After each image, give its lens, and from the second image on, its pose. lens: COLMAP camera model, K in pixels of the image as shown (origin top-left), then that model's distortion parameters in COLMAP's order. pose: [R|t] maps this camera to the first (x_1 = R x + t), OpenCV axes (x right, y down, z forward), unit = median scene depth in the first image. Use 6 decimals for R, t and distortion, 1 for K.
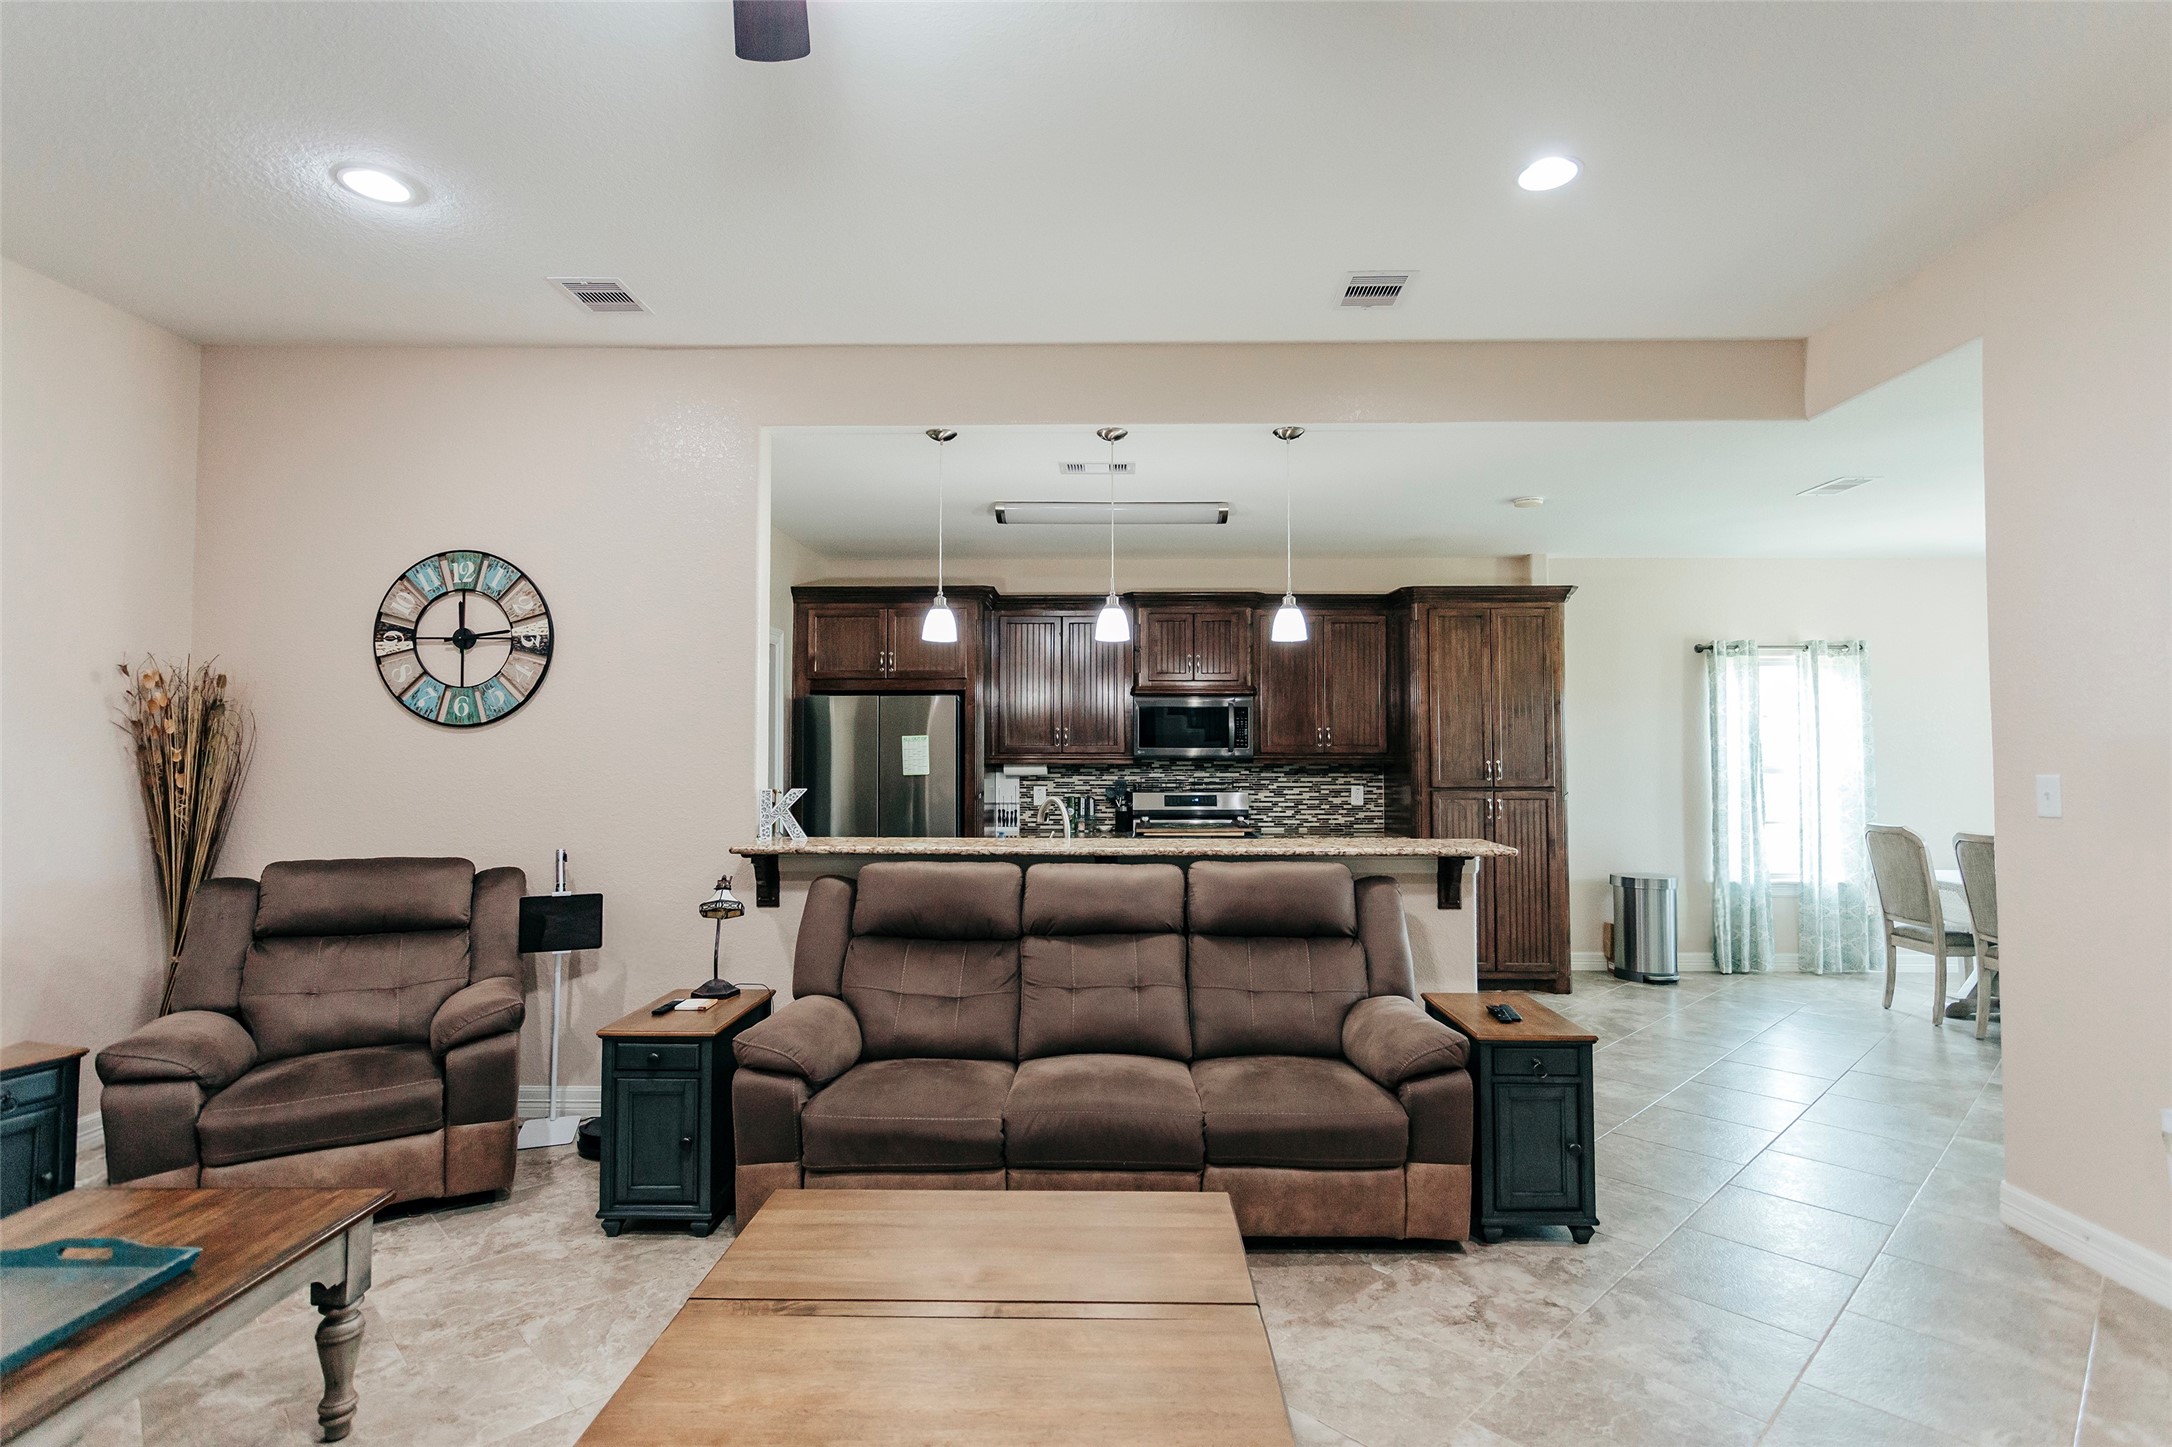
lens RADIAL K [[1050.2, 0, 1091.9], [0, 1050.2, 748.4], [0, 0, 1]] dist [-0.013181, 0.000935]
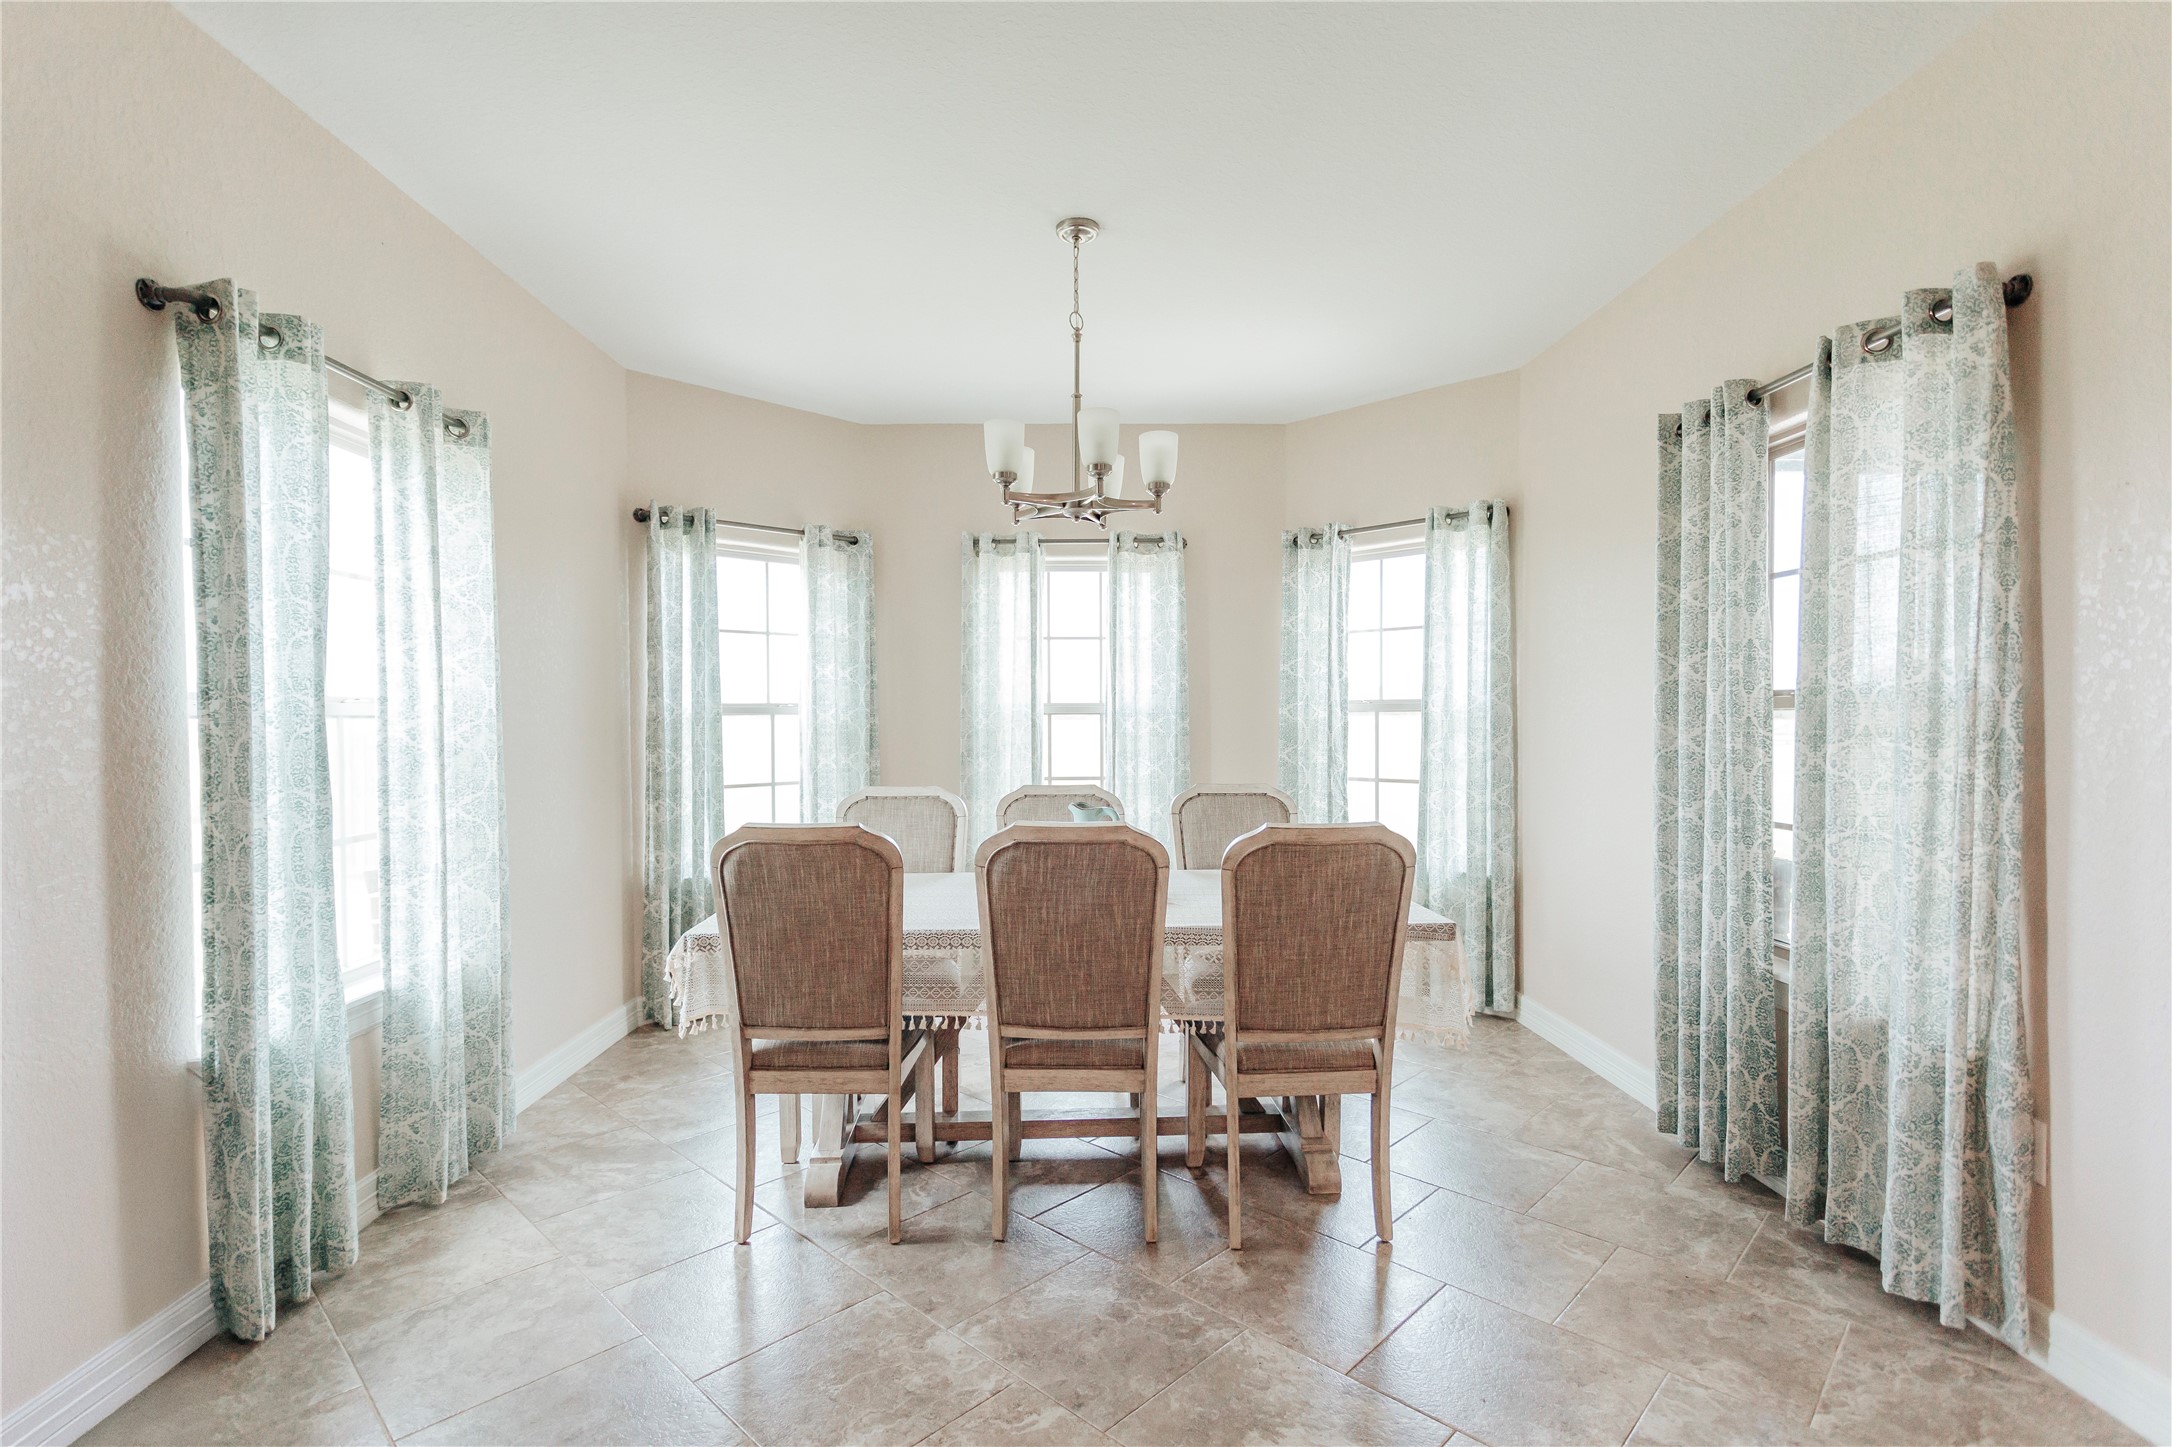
lens RADIAL K [[1010.7, 0, 1077.7], [0, 1010.7, 717.7], [0, 0, 1]] dist [-0.001222, 0.000252]
pose [[-0.052459, -0.001983, 0.998621, 0.283352], [-0.003347, 0.999993, 0.001810, 0.023398], [-0.998617, -0.003247, -0.052465, 0.760868]]
